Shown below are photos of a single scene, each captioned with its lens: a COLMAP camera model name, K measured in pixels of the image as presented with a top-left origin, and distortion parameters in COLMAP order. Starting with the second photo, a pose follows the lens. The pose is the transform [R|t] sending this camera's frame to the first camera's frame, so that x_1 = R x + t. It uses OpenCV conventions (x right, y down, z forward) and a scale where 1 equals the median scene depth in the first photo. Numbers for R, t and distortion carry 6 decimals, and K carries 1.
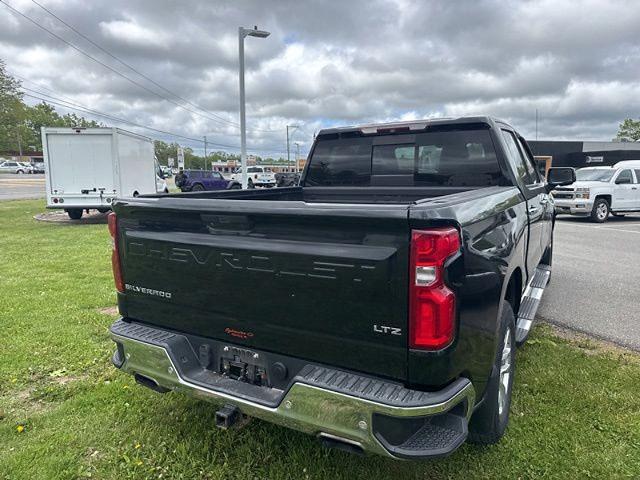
lens RADIAL K [[449.4, 0, 317.4], [0, 449.4, 240.0], [0, 0, 1]] dist [0.047759, -0.050756]
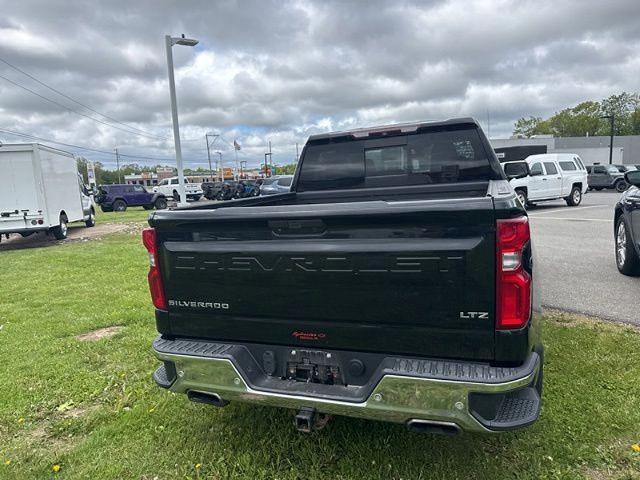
lens RADIAL K [[449.4, 0, 316.0], [0, 449.4, 242.4], [0, 0, 1]] dist [0.047759, -0.050756]
pose [[0.983927, -0.074976, 0.162066, -0.007683], [0.076510, 0.997064, -0.003240, 0.000032], [-0.161347, 0.015587, 0.986775, -0.000180]]
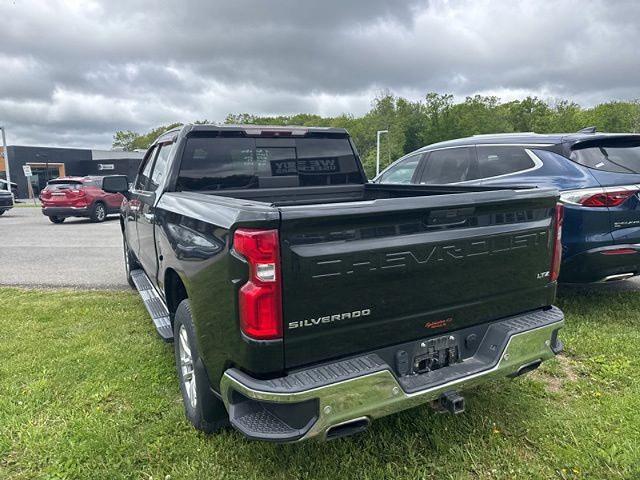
lens RADIAL K [[449.4, 0, 315.3], [0, 449.4, 244.2], [0, 0, 1]] dist [0.047759, -0.050756]
pose [[0.537377, -0.139835, 0.831668, -0.029289], [0.146028, 0.986690, 0.071545, -0.002247], [-0.830603, 0.083000, 0.550644, 0.016169]]
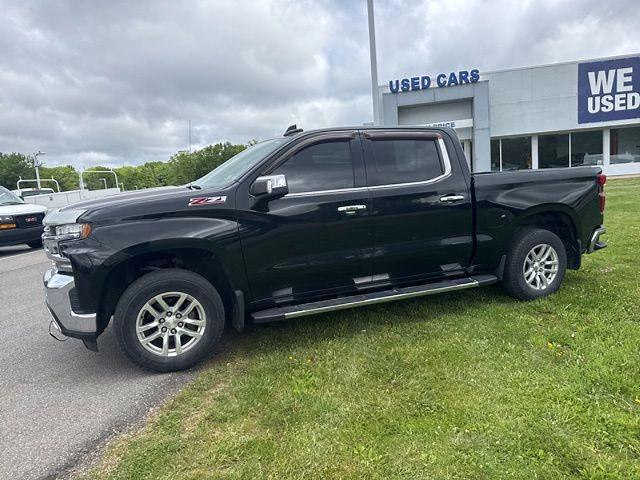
lens RADIAL K [[449.4, 0, 312.9], [0, 449.4, 237.2], [0, 0, 1]] dist [0.047759, -0.050756]
pose [[-0.787086, -0.017389, 0.616598, -0.020842], [0.162682, 0.958360, 0.234691, -0.014584], [-0.595004, 0.285032, -0.751483, 0.102733]]
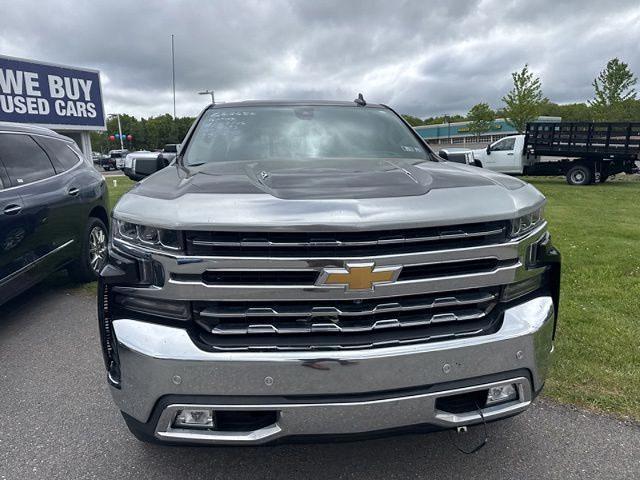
lens RADIAL K [[452.4, 0, 316.9], [0, 452.4, 230.3], [0, 0, 1]] dist [0.047128, -0.053752]
pose [[-0.789209, 0.126112, -0.601037, 0.043041], [-0.061664, 0.957469, 0.281870, -0.014582], [0.611021, 0.259517, -0.747866, 0.096145]]
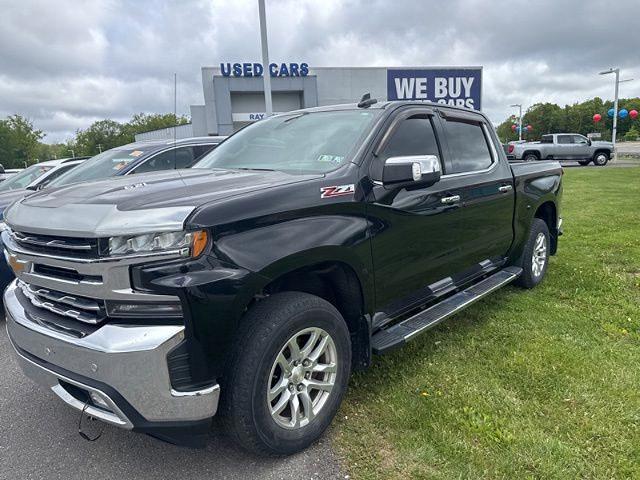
lens RADIAL K [[452.4, 0, 318.4], [0, 452.4, 234.5], [0, 0, 1]] dist [0.047128, -0.053752]
pose [[-0.978934, 0.010790, 0.203891, 0.008225], [0.073959, 0.949526, 0.304846, -0.015861], [-0.190310, 0.313503, -0.930321, 0.104251]]
